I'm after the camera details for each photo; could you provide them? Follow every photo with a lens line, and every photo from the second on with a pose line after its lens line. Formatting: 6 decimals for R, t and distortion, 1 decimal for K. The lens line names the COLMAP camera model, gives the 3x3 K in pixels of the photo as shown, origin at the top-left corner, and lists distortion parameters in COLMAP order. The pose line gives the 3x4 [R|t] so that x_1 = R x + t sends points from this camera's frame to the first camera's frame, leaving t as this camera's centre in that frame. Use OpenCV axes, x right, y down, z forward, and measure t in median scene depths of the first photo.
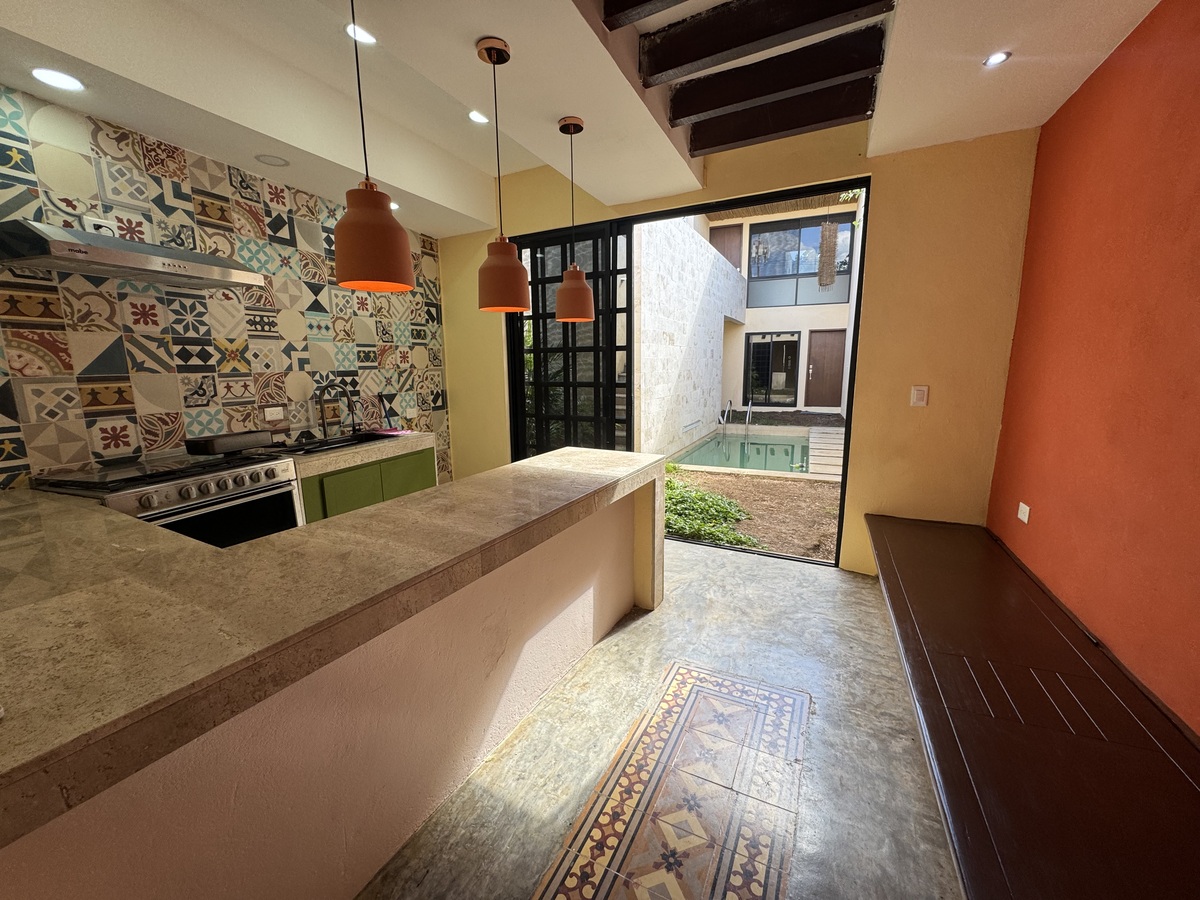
lens RADIAL K [[480.5, 0, 600.0], [0, 480.5, 450.0], [0, 0, 1]] dist [-0.000871, 0.000104]
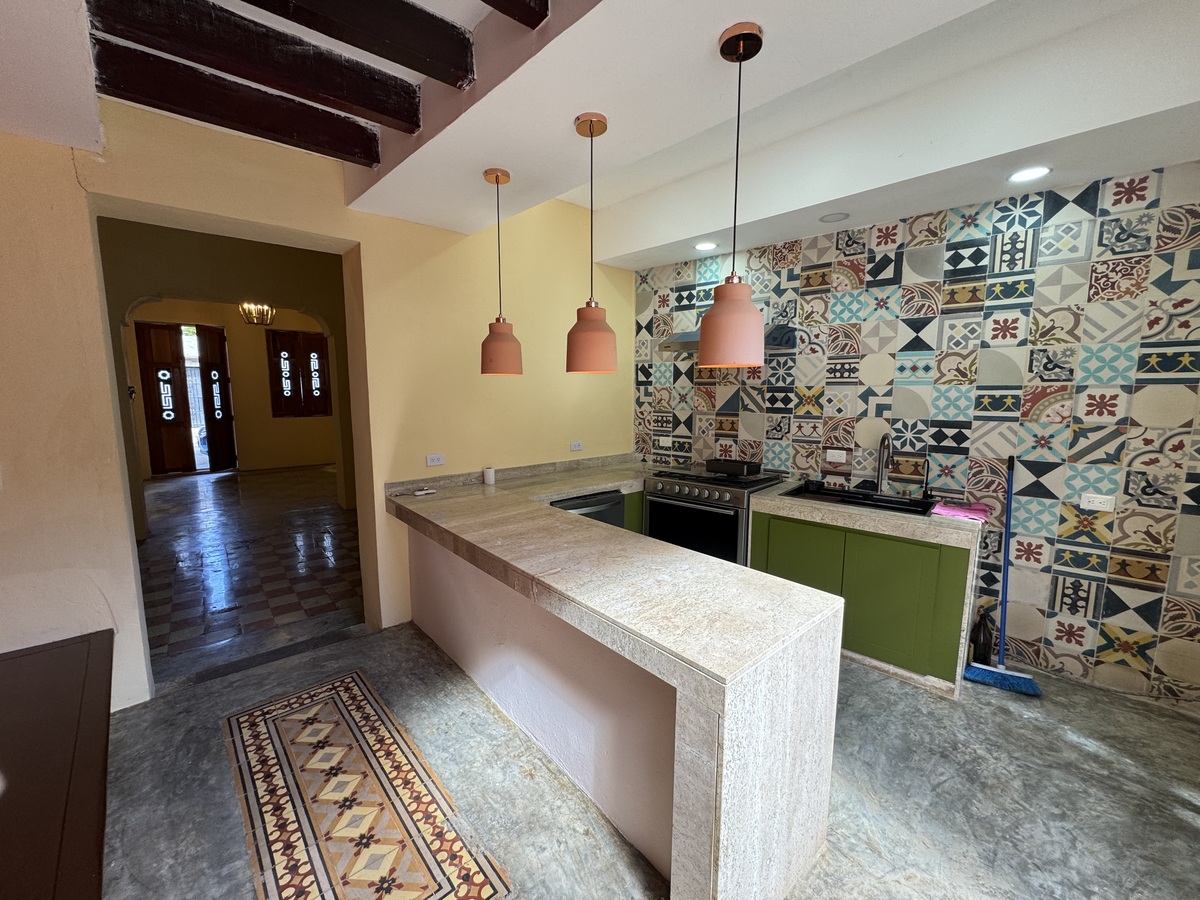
lens RADIAL K [[480.5, 0, 600.0], [0, 480.5, 450.0], [0, 0, 1]] dist [-0.000871, 0.000104]
pose [[-0.357285, 0.131135, -0.924744, 0.485919], [-0.161453, 0.966518, 0.199438, -0.223081], [0.919935, 0.220559, -0.324150, 0.905282]]
